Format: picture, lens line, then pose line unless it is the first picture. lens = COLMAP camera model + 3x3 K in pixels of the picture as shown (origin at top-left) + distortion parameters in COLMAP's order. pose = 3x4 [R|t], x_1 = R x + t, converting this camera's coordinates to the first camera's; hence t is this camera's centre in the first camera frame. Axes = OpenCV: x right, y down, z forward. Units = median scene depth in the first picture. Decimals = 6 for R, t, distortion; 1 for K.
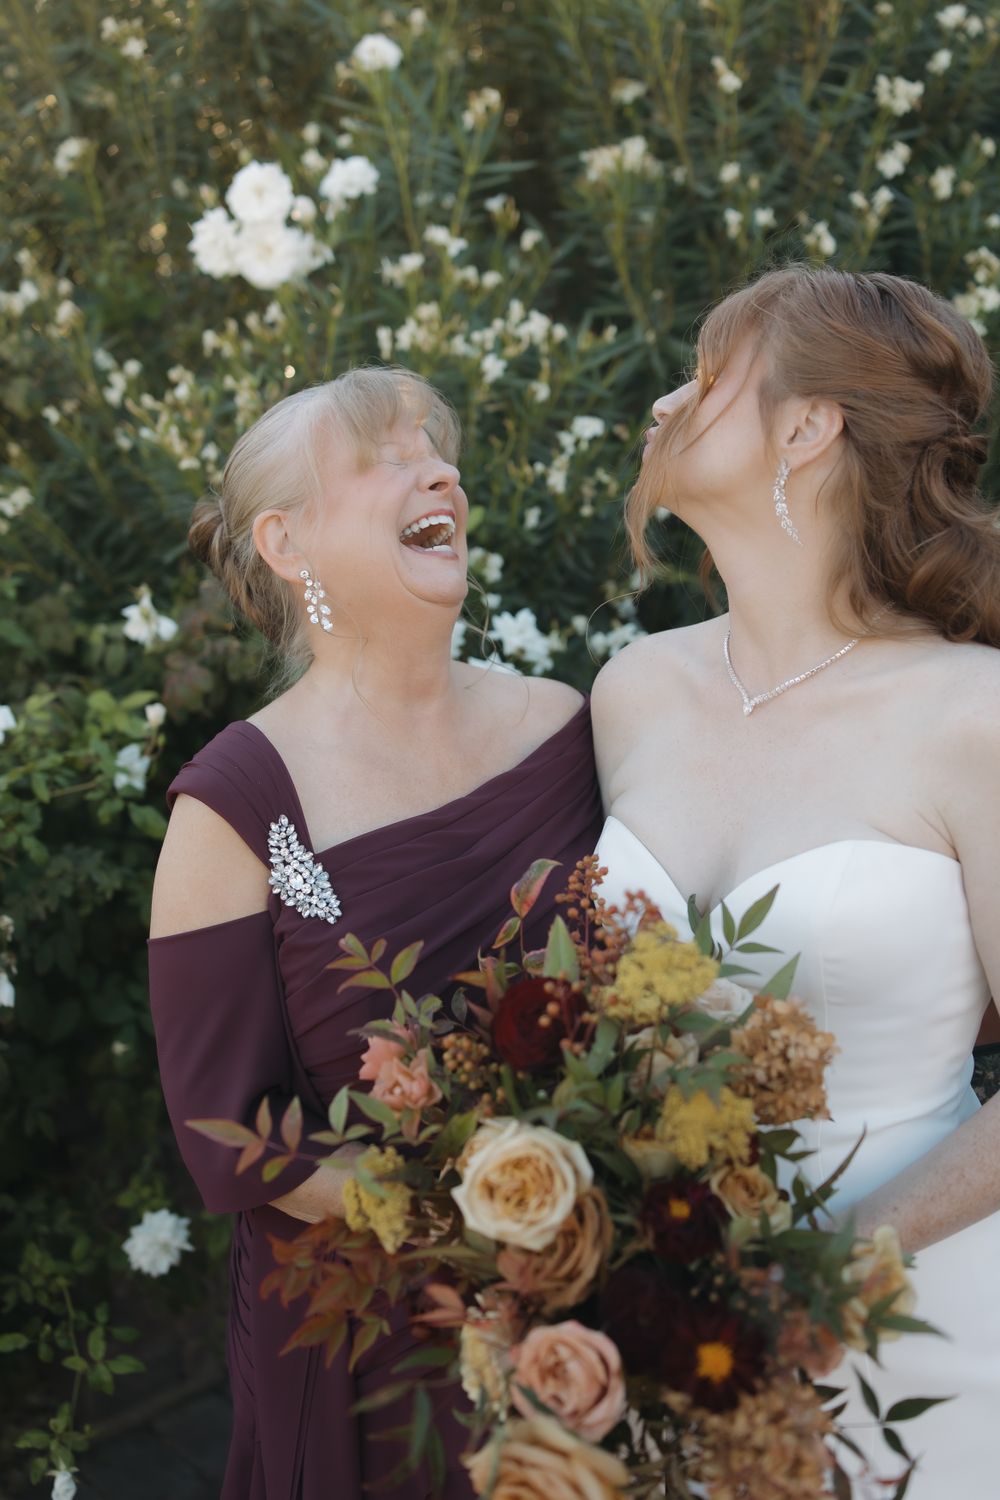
lens RADIAL K [[1520.4, 0, 506.2], [0, 1520.4, 750.4], [0, 0, 1]] dist [0.054527, 0.000000]
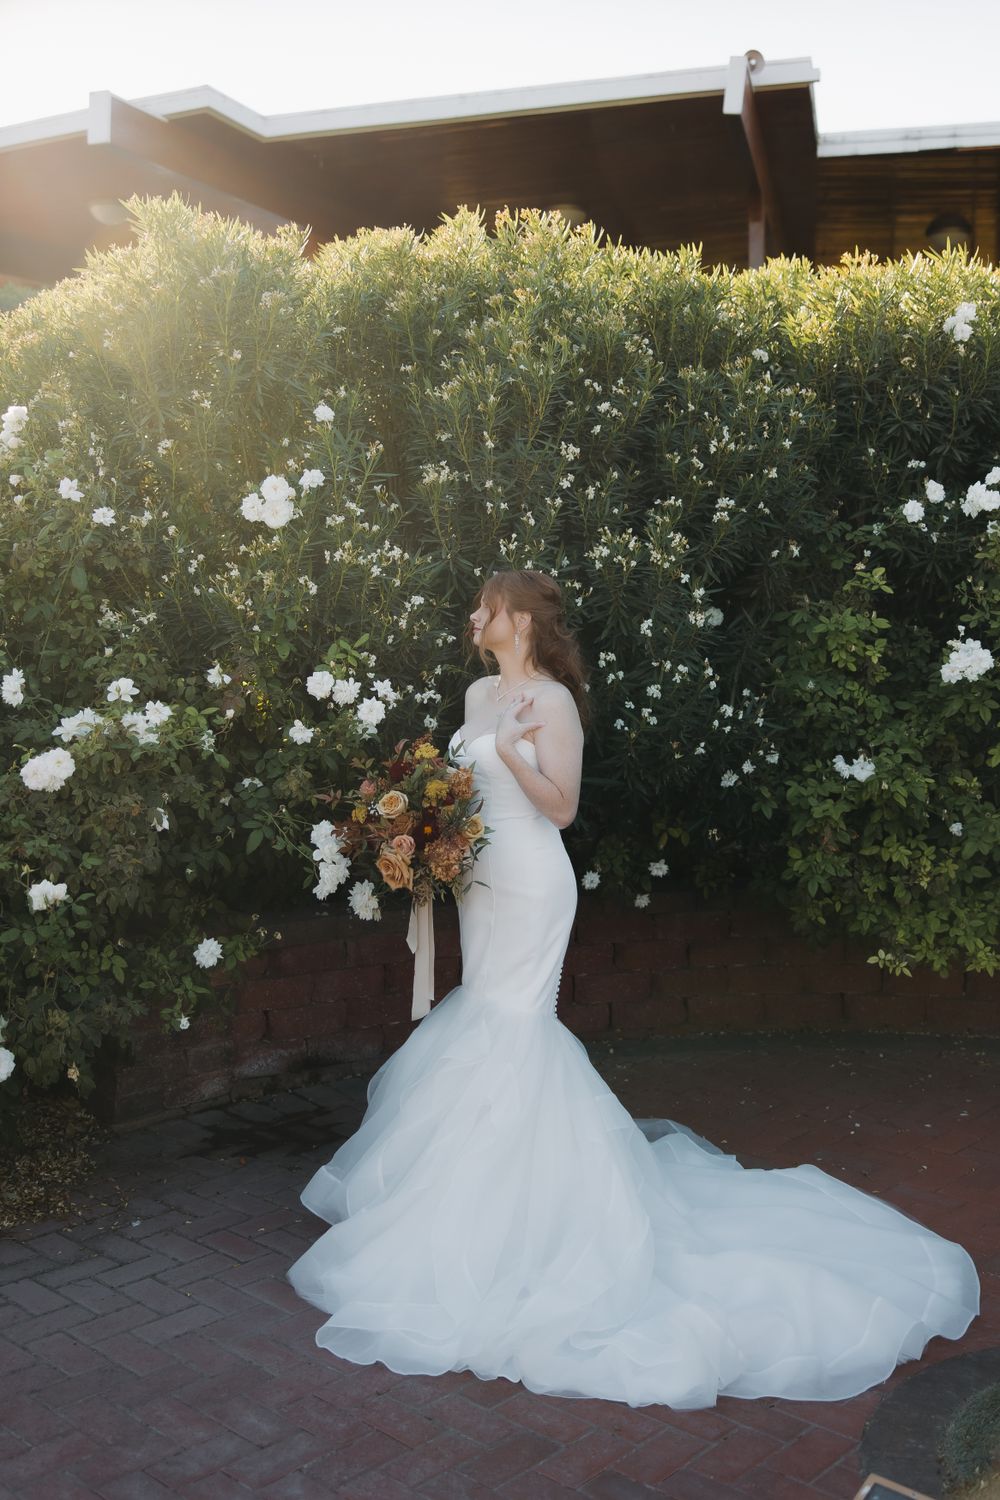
lens RADIAL K [[1468.3, 0, 499.2], [0, 1468.3, 747.3], [0, 0, 1]] dist [-0.011385, 0.000000]
pose [[0.991441, 0.050127, 0.120550, -0.073298], [-0.041771, 0.996610, -0.070876, 0.142725], [-0.123694, 0.065234, 0.990174, -1.080748]]
